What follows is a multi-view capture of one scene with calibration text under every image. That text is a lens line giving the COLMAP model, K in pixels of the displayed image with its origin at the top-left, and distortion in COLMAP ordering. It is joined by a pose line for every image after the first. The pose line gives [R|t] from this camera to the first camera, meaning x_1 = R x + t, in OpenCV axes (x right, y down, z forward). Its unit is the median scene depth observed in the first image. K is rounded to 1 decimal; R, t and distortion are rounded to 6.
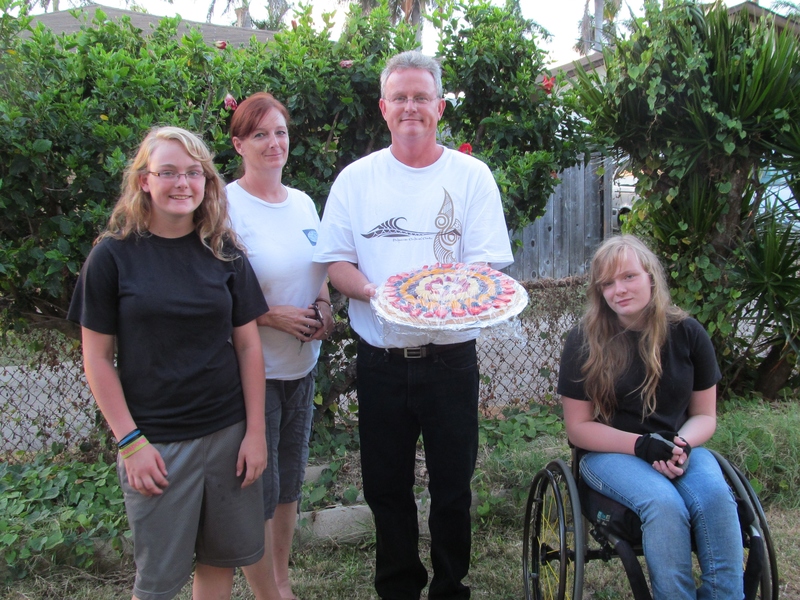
lens RADIAL K [[821.1, 0, 433.0], [0, 821.1, 270.4], [0, 0, 1]] dist [-0.055714, 0.010734]
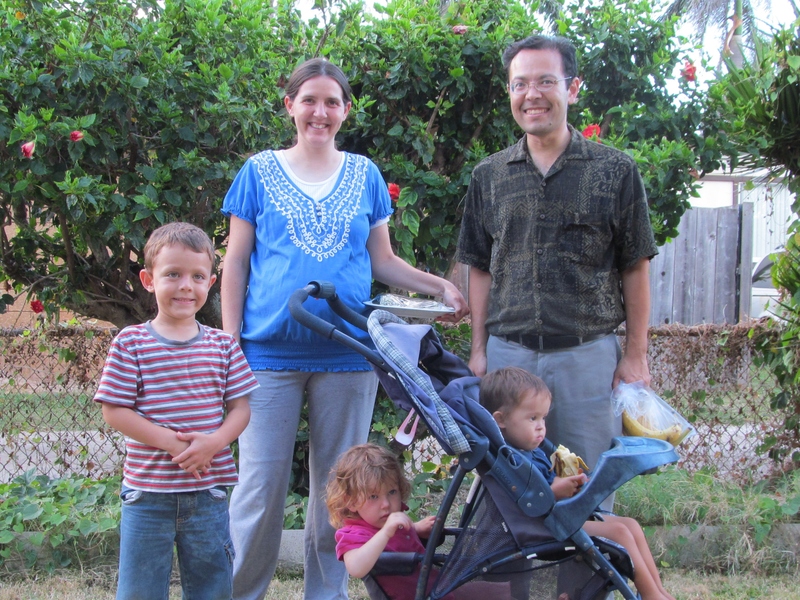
lens RADIAL K [[1118.1, 0, 364.9], [0, 1118.1, 315.7], [0, 0, 1]] dist [-0.043531, -0.007814]
pose [[0.992159, 0.053957, -0.112731, -0.049648], [-0.065046, 0.993144, -0.097129, 0.156610], [0.106718, 0.103700, 0.988867, -0.145795]]
